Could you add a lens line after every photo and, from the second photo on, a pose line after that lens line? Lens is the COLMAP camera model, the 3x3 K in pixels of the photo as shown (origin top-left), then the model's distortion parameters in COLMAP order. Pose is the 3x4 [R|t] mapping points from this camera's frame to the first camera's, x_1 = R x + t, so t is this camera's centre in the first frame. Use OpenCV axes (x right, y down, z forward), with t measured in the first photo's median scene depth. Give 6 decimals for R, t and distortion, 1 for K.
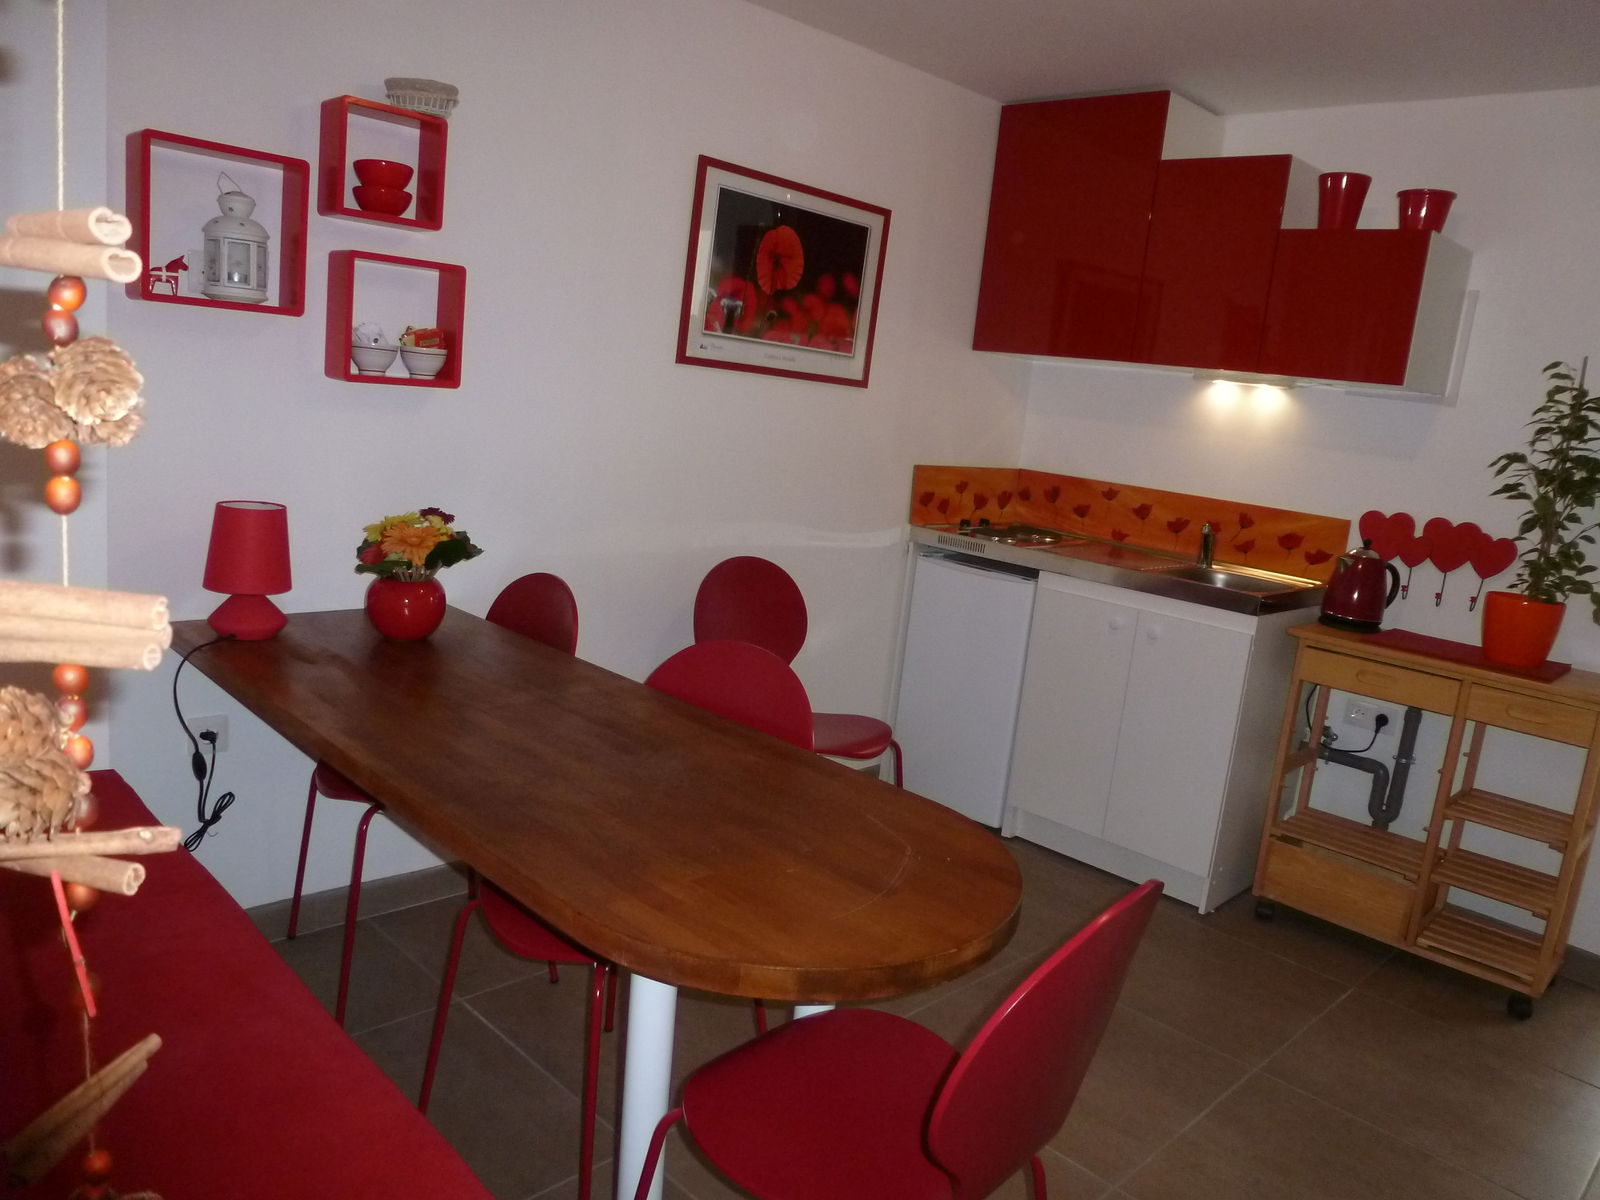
lens RADIAL K [[1152.7, 0, 796.1], [0, 1152.7, 595.0], [0, 0, 1]] dist [-0.075291, 0.041015]
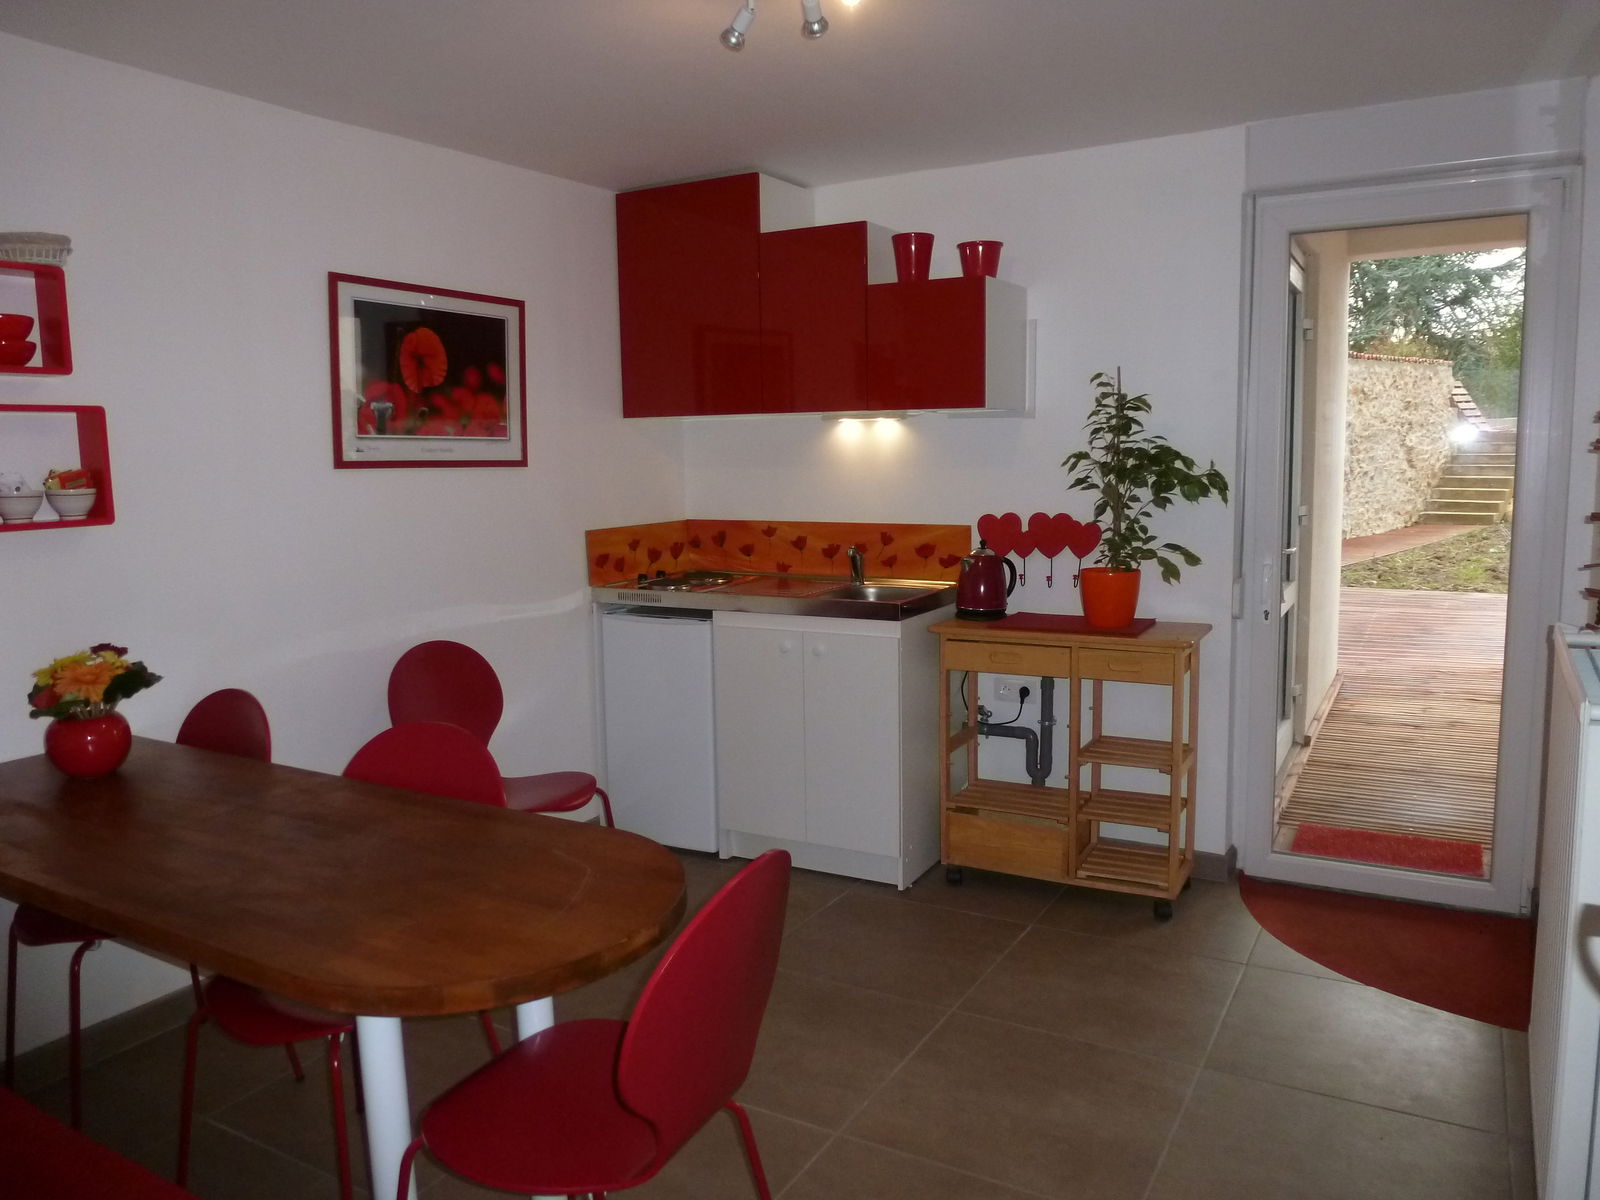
lens RADIAL K [[1152.7, 0, 796.1], [0, 1152.7, 595.0], [0, 0, 1]] dist [-0.075291, 0.041015]
pose [[0.958436, -0.151579, 0.241711, 0.029819], [0.162435, 0.986389, -0.025517, 0.005642], [-0.234554, 0.063719, 0.970013, -0.095289]]
